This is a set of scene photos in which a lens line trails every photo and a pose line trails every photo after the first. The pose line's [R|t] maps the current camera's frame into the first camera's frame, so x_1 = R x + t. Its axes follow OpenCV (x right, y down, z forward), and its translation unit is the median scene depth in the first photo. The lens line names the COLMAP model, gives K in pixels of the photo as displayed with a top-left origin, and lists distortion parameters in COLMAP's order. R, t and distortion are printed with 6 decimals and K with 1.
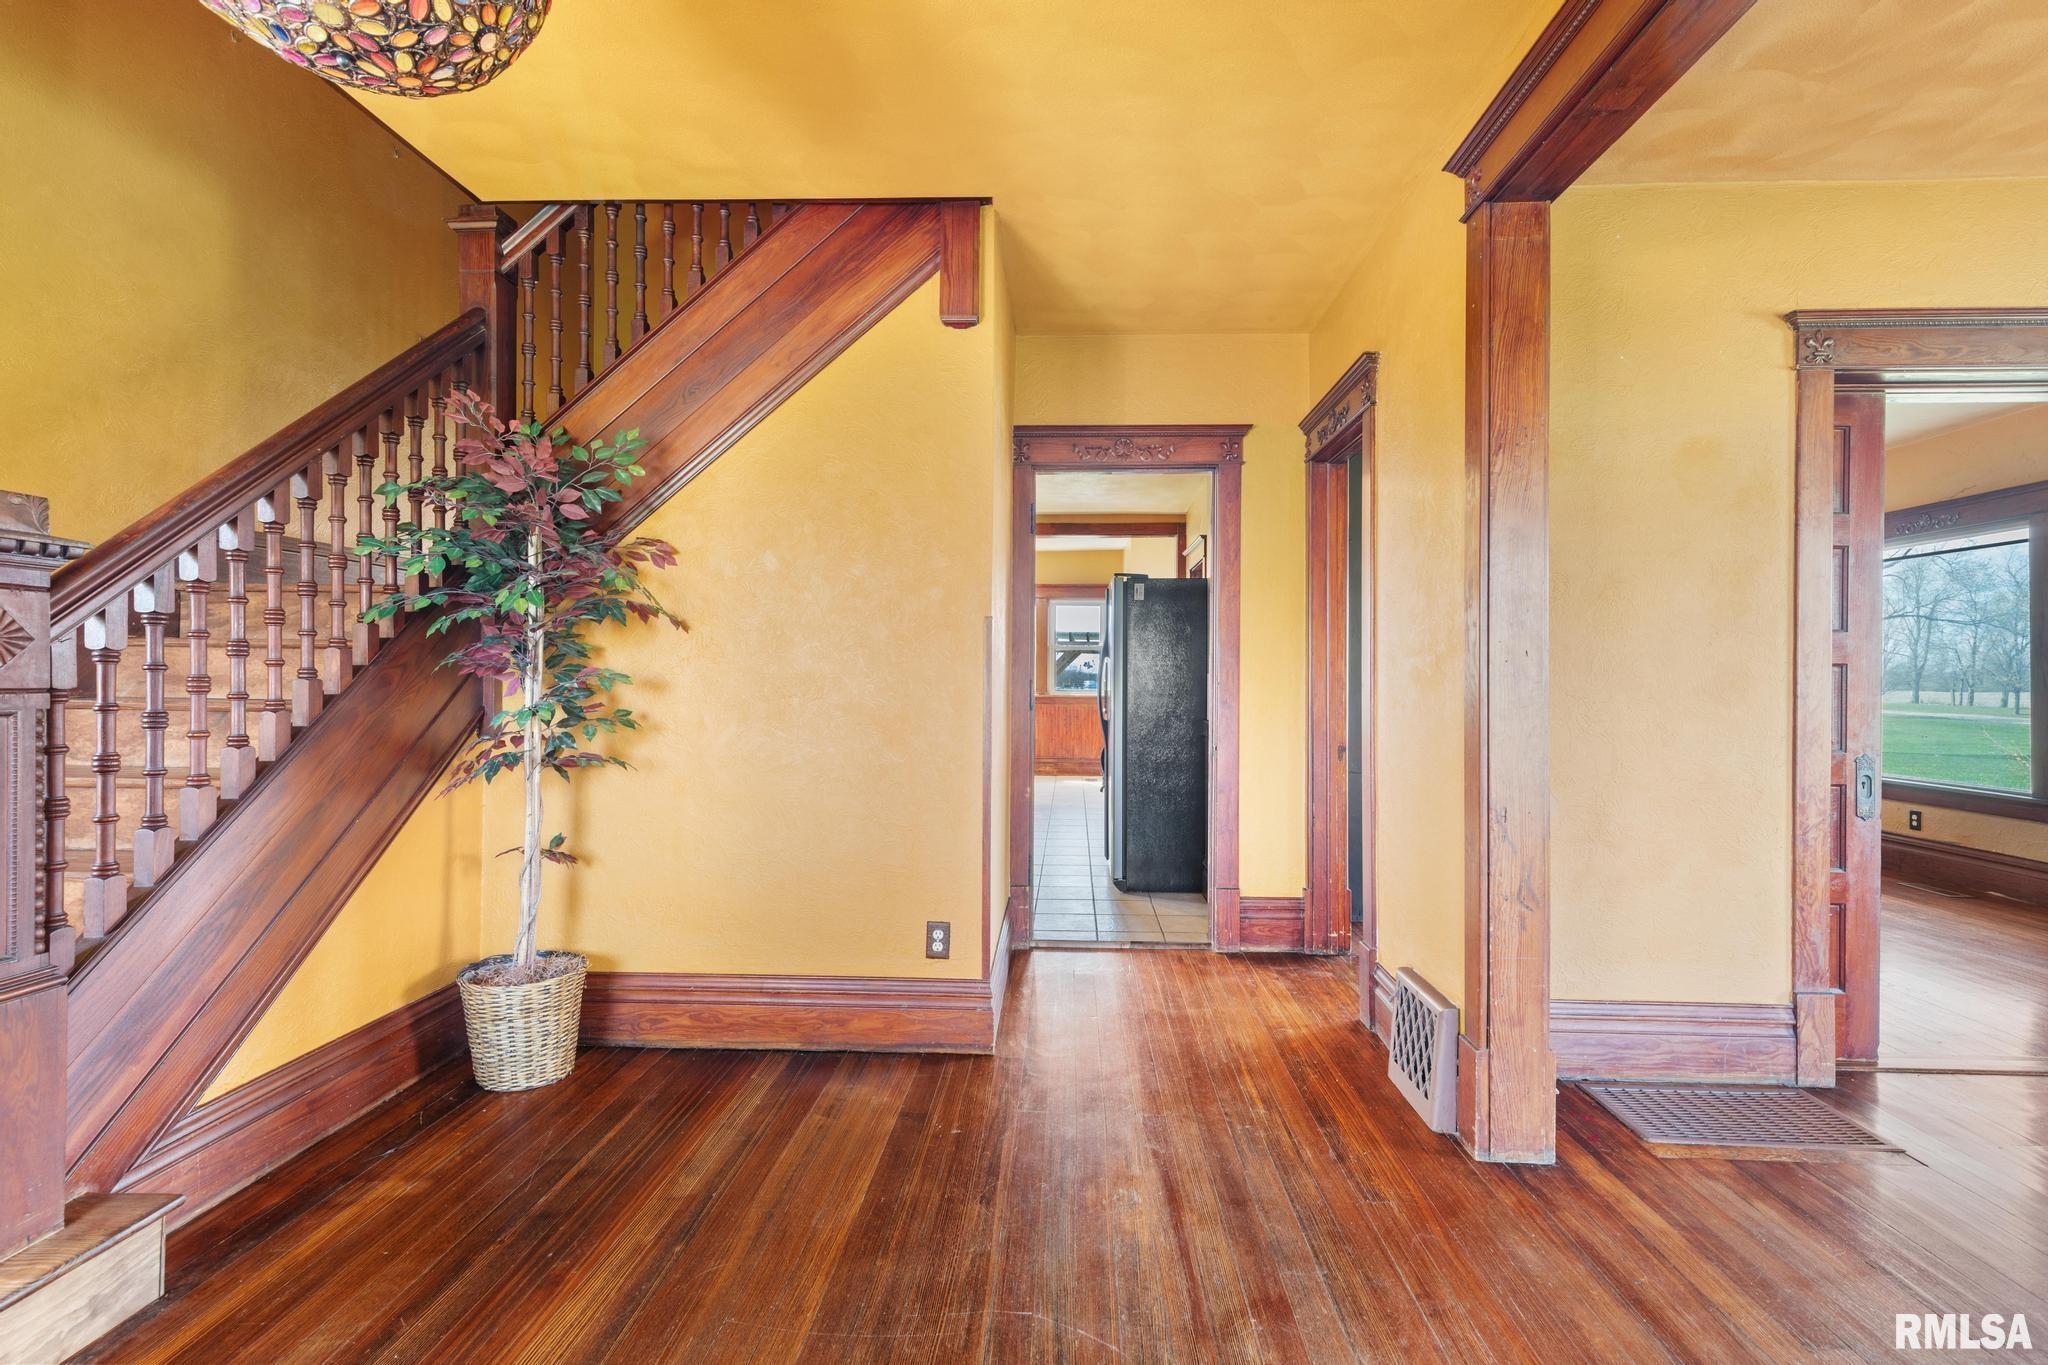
lens RADIAL K [[927.1, 0, 1020.1], [0, 927.1, 678.0], [0, 0, 1]] dist [0.010308, -0.000007]
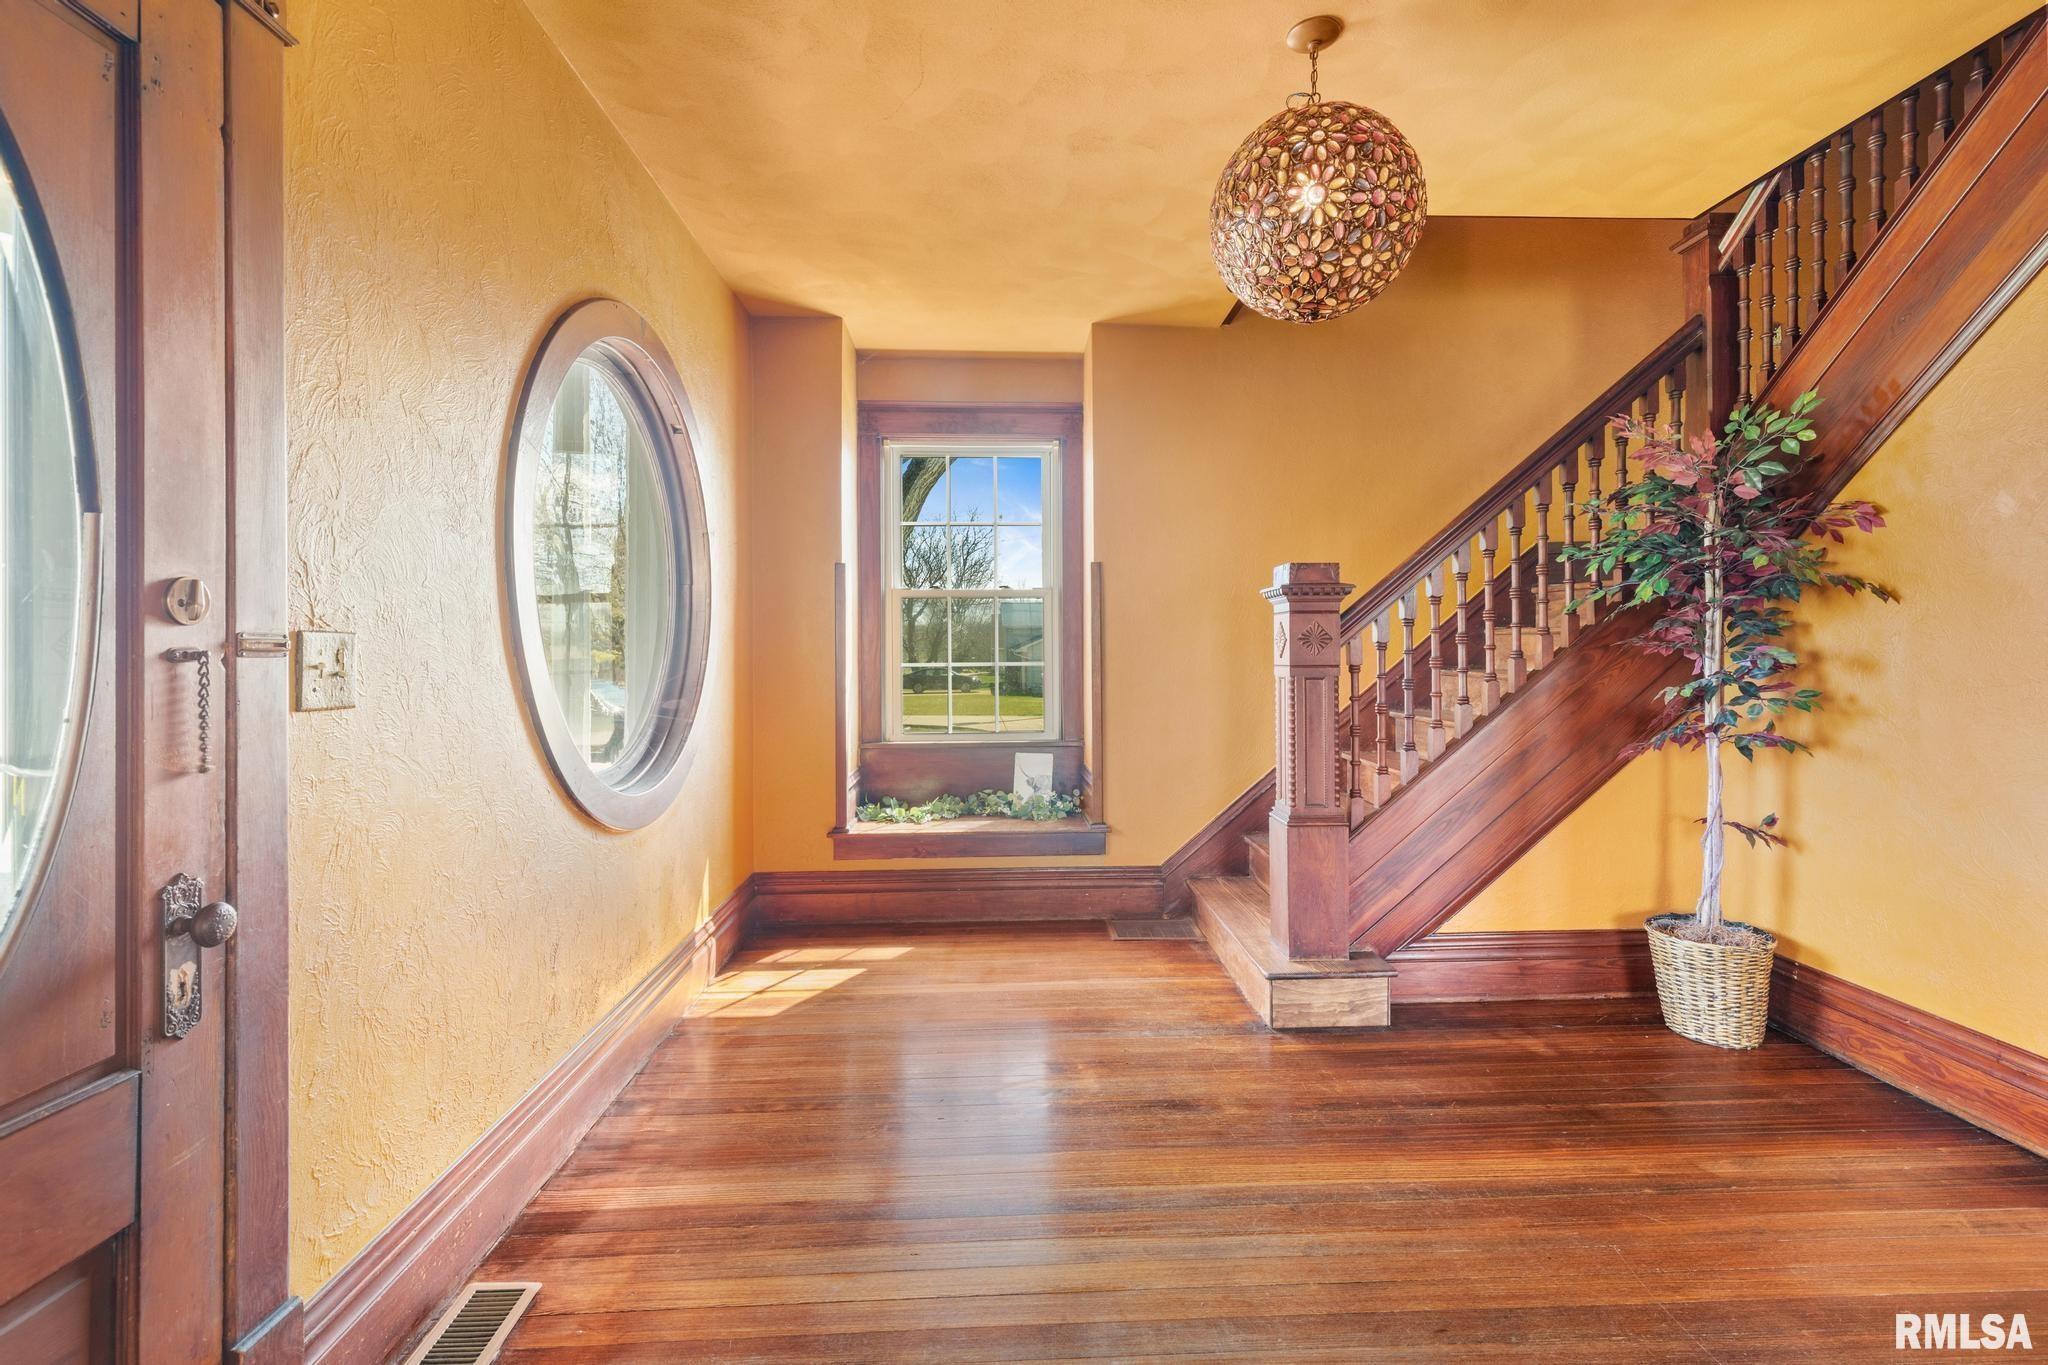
lens RADIAL K [[927.1, 0, 1045.1], [0, 927.1, 646.7], [0, 0, 1]] dist [0.010308, -0.000007]
pose [[0.107245, -0.008631, -0.994195, 0.434482], [0.008696, 0.999932, -0.007743, -0.009747], [0.994195, -0.007816, 0.107312, 0.133418]]
